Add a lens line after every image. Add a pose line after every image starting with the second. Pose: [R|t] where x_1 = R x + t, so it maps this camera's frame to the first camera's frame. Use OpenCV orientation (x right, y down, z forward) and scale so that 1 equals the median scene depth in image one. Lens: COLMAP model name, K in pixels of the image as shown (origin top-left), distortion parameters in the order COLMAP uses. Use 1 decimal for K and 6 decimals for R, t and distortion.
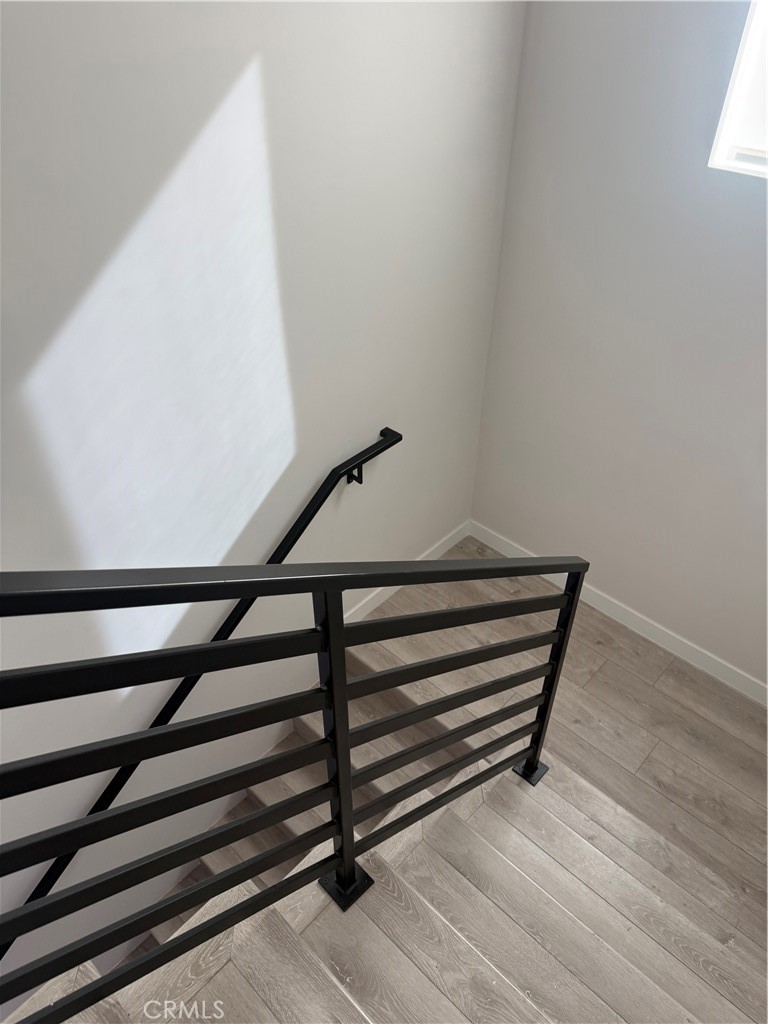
lens RADIAL K [[725.1, 0, 379.8], [0, 725.1, 514.8], [0, 0, 1]] dist [0.069649, -0.086671]
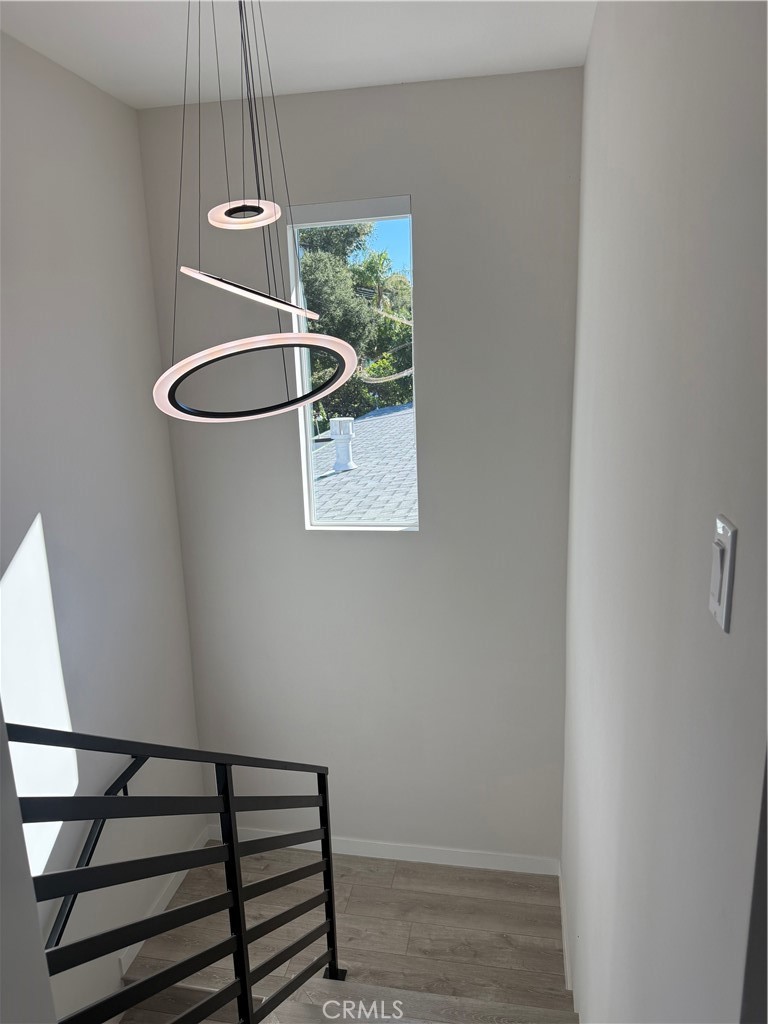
lens RADIAL K [[725.1, 0, 379.8], [0, 725.1, 514.8], [0, 0, 1]] dist [0.069649, -0.086671]
pose [[0.841377, -0.153724, 0.518125, -0.217460], [0.376223, 0.854858, -0.357314, 0.137437], [-0.387996, 0.495567, 0.777093, -0.320537]]
